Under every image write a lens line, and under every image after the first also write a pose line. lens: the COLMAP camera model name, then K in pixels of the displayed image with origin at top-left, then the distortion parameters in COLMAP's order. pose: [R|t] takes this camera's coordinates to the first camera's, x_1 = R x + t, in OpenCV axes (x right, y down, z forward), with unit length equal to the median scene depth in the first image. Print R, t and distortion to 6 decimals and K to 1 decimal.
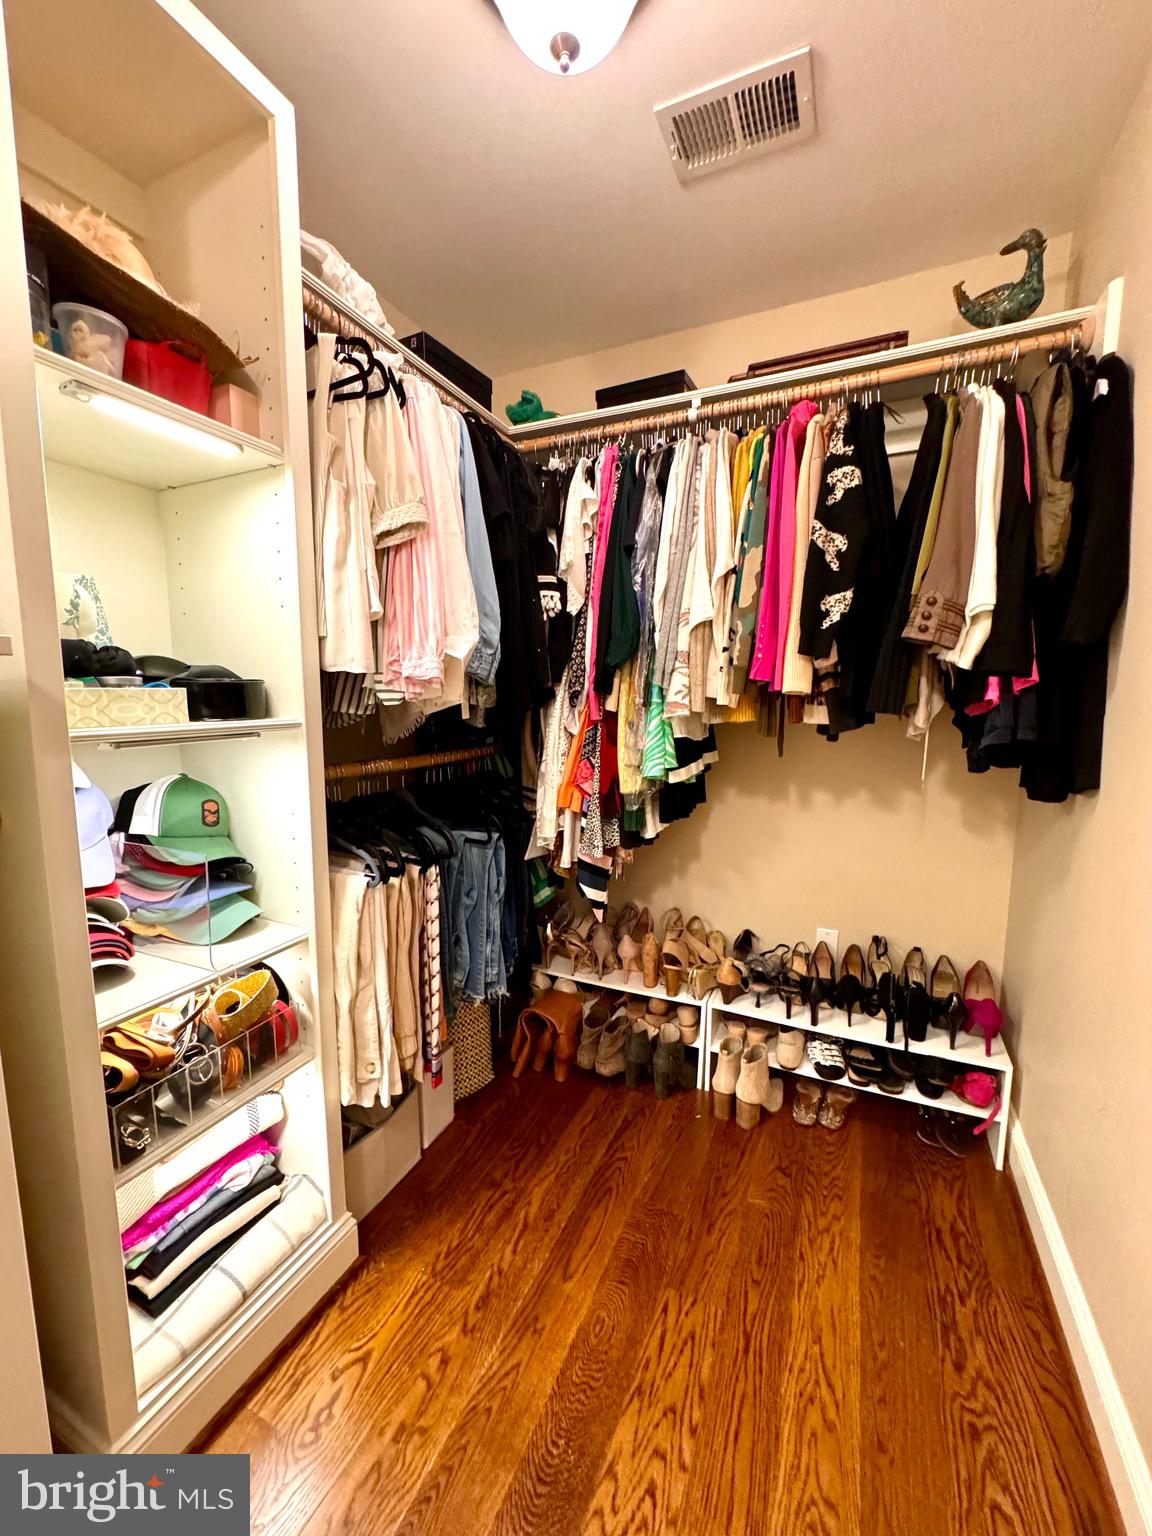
lens RADIAL K [[614.4, 0, 578.6], [0, 614.4, 766.5], [0, 0, 1]] dist [-0.002411, 0.000571]
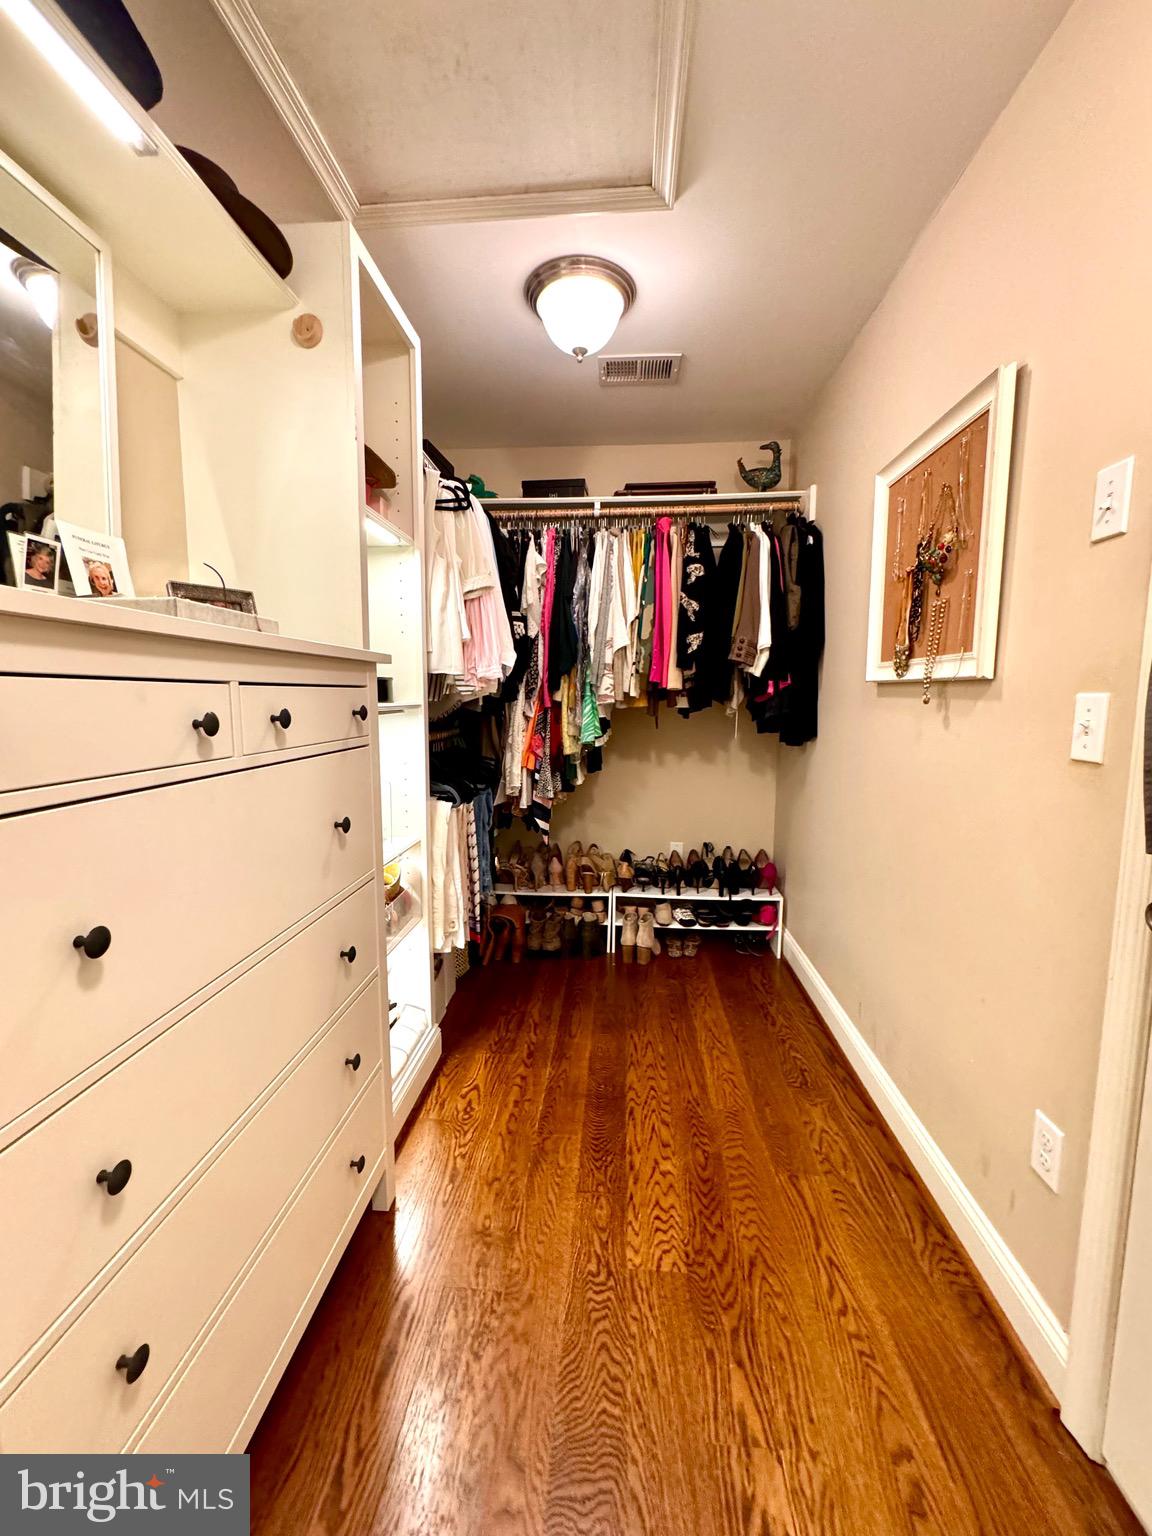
lens RADIAL K [[614.4, 0, 581.8], [0, 614.4, 765.5], [0, 0, 1]] dist [-0.002411, 0.000571]
pose [[0.936538, -0.036982, 0.348610, -0.535456], [0.040079, 0.999195, -0.001673, 0.093866], [-0.348267, 0.015539, 0.937266, -0.570975]]
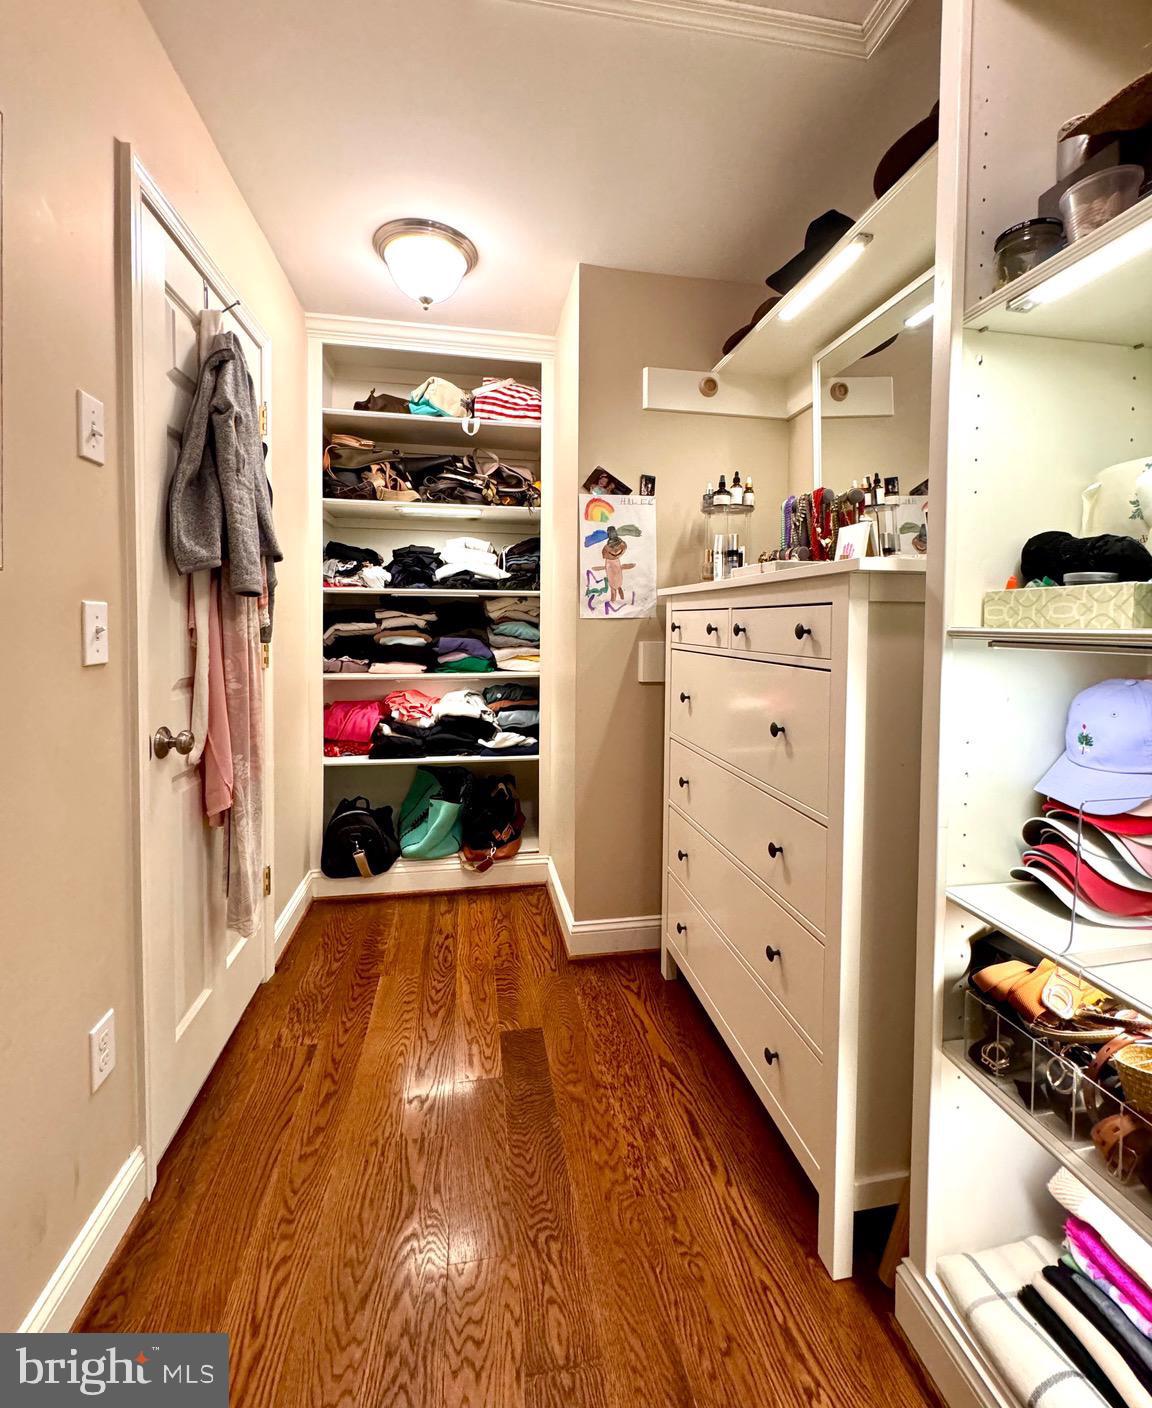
lens RADIAL K [[610.3, 0, 582.0], [0, 610.3, 646.7], [0, 0, 1]] dist [-0.002502, 0.000264]
pose [[-0.819515, 0.014277, -0.572880, 0.243121], [-0.080592, 0.986883, 0.139882, -0.075673], [0.567363, 0.160804, -0.807615, 0.933864]]
